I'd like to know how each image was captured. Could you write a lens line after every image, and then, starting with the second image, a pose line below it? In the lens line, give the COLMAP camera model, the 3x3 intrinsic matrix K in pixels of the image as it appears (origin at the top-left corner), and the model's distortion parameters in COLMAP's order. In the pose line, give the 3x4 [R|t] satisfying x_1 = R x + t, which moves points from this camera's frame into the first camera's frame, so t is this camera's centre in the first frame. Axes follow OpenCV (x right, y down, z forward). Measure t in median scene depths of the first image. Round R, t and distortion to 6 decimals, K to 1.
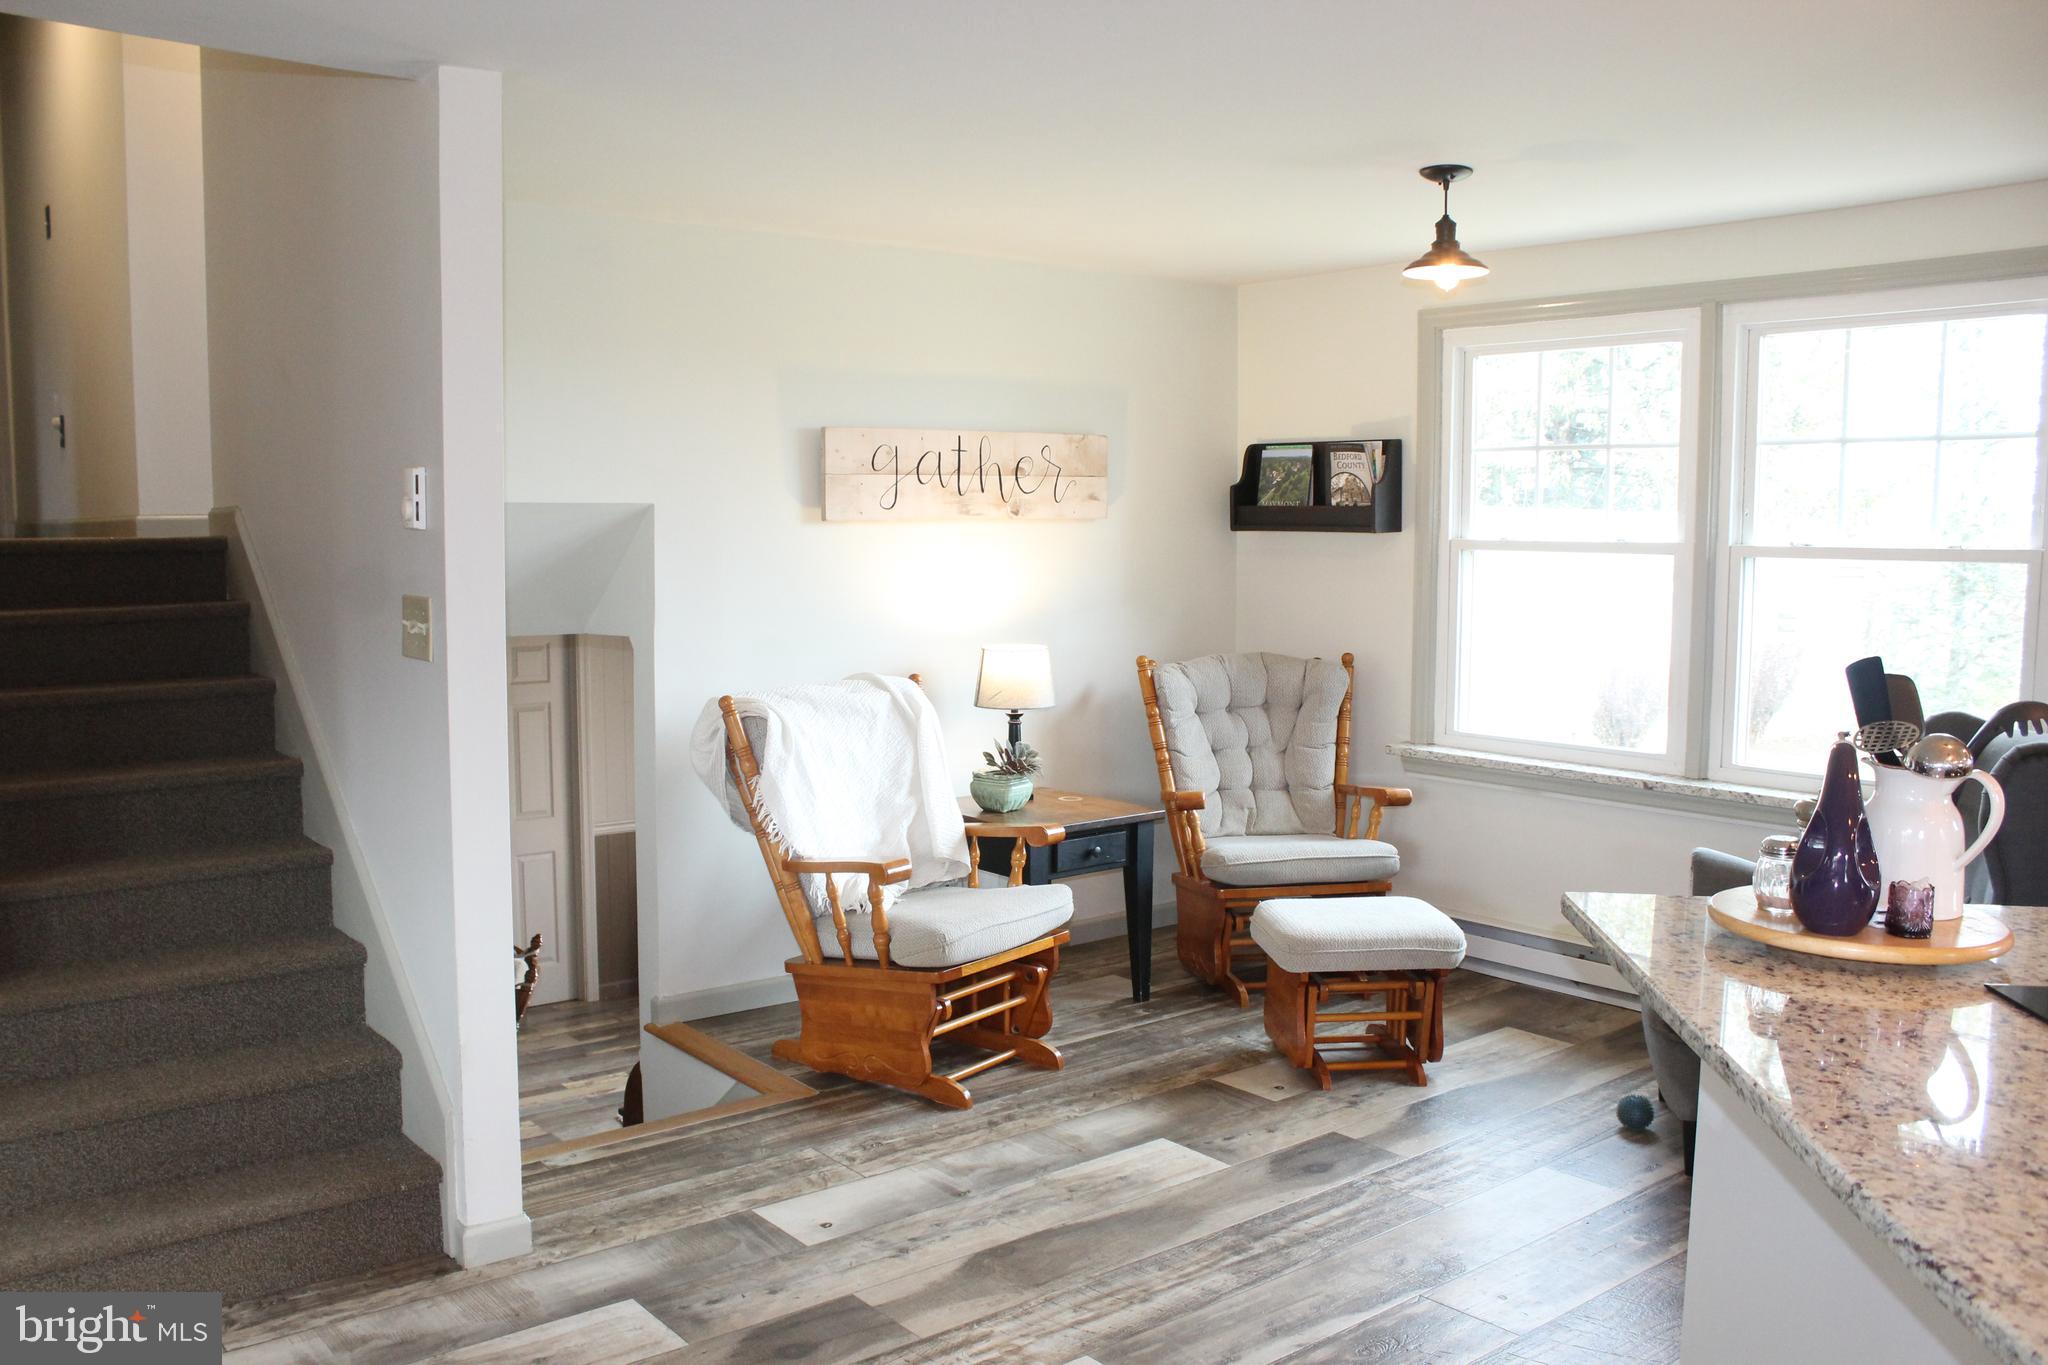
lens RADIAL K [[1692.3, 0, 1018.2], [0, 1692.3, 671.7], [0, 0, 1]] dist [-0.149539, 0.120727]
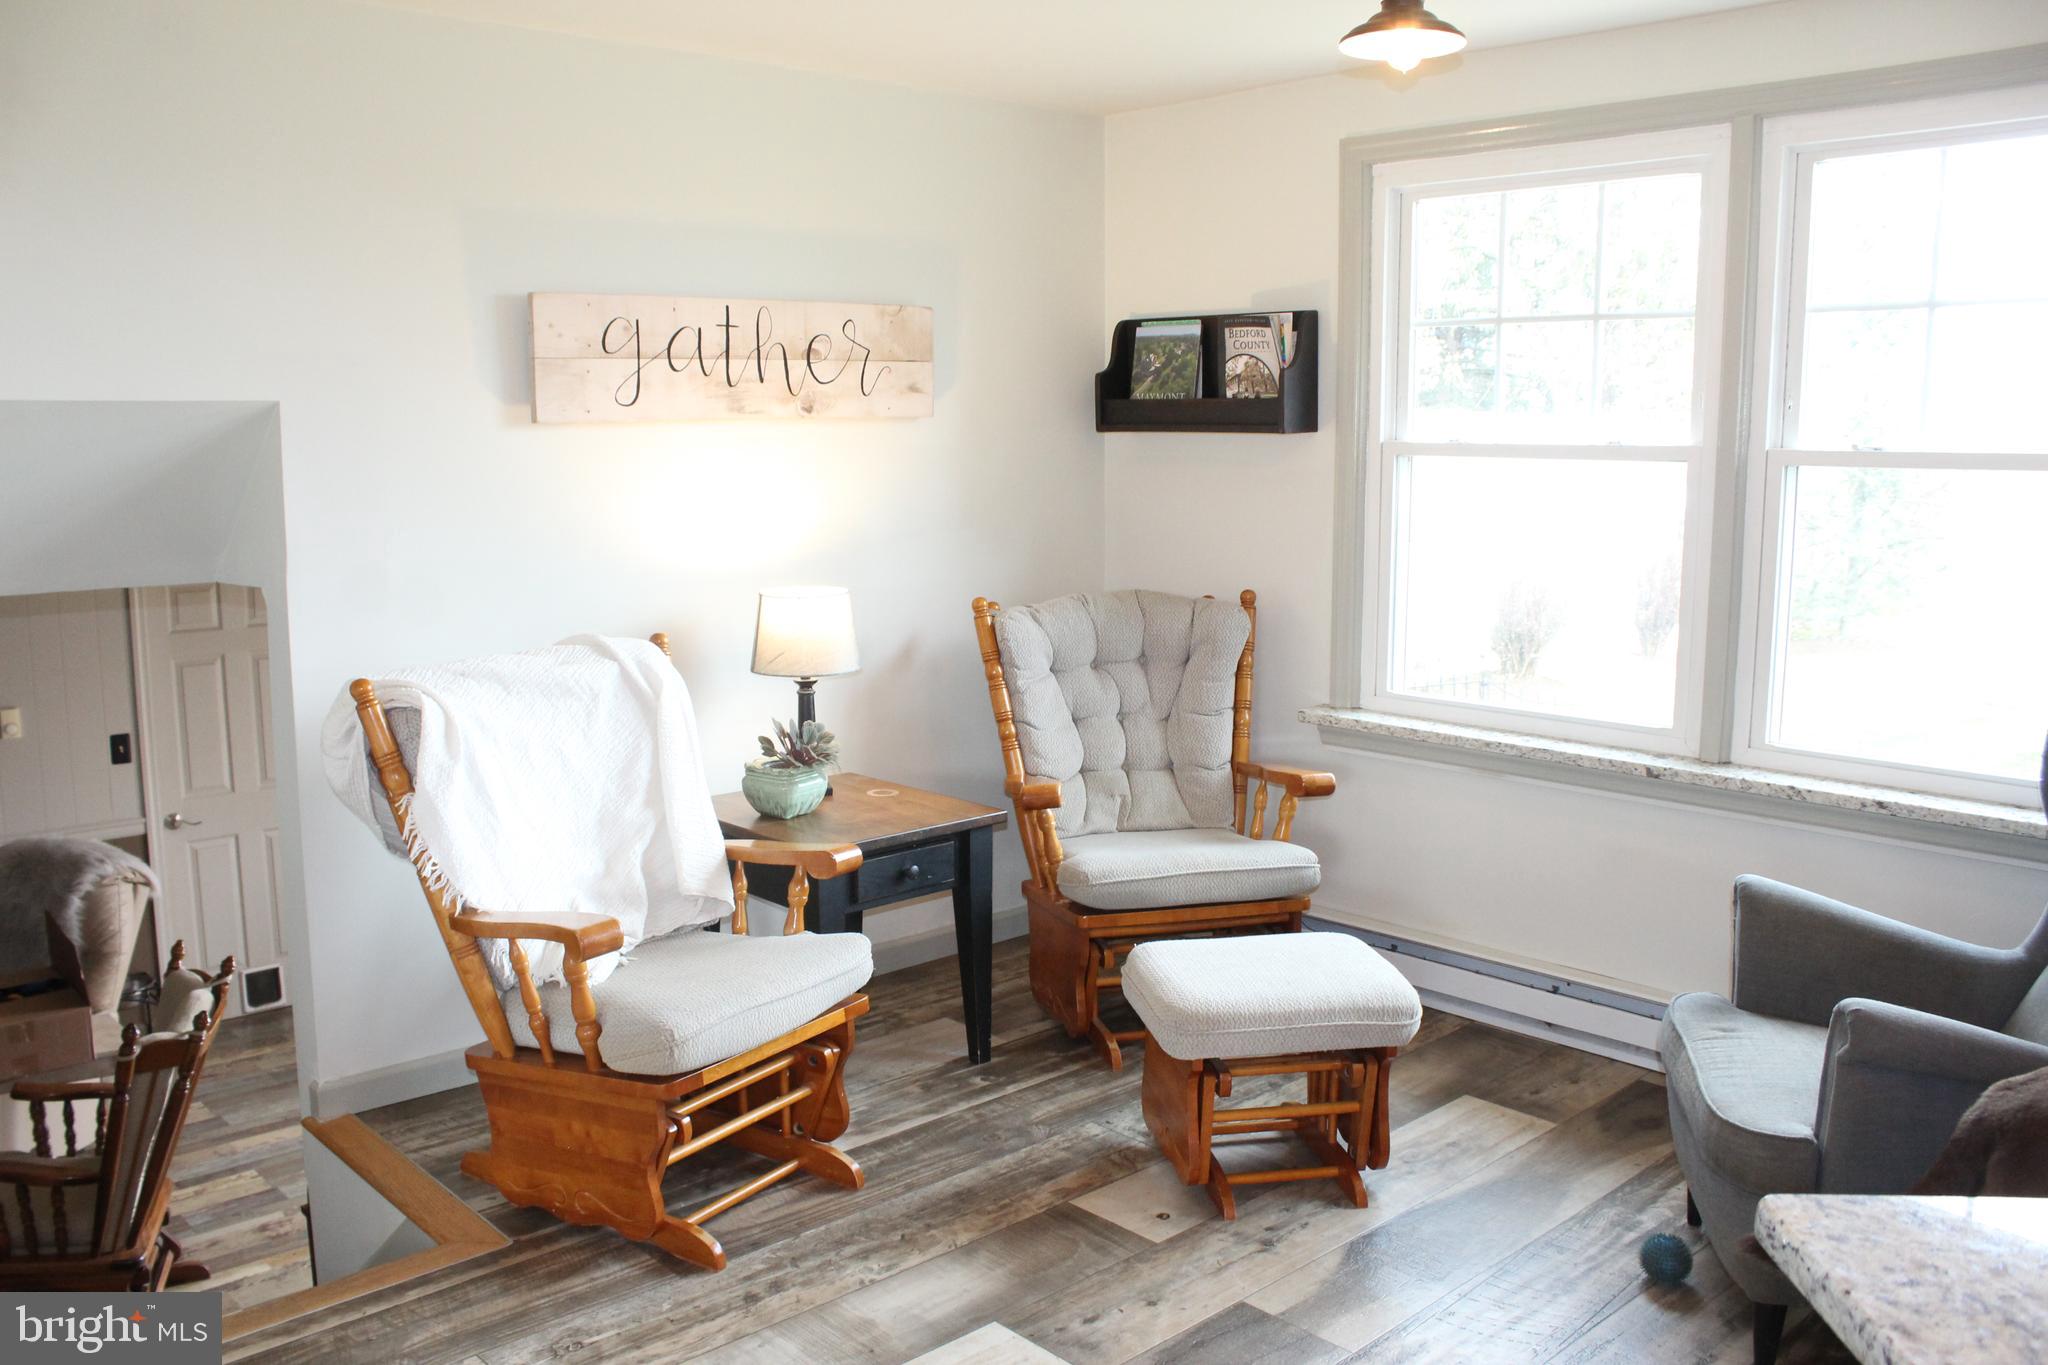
lens RADIAL K [[1692.3, 0, 1015.9], [0, 1692.3, 688.9], [0, 0, 1]] dist [-0.149539, 0.120727]
pose [[0.997612, -0.015084, 0.067393, 0.041469], [0.010680, 0.997812, 0.065245, -0.019685], [-0.068230, -0.064369, 0.995591, 0.263743]]
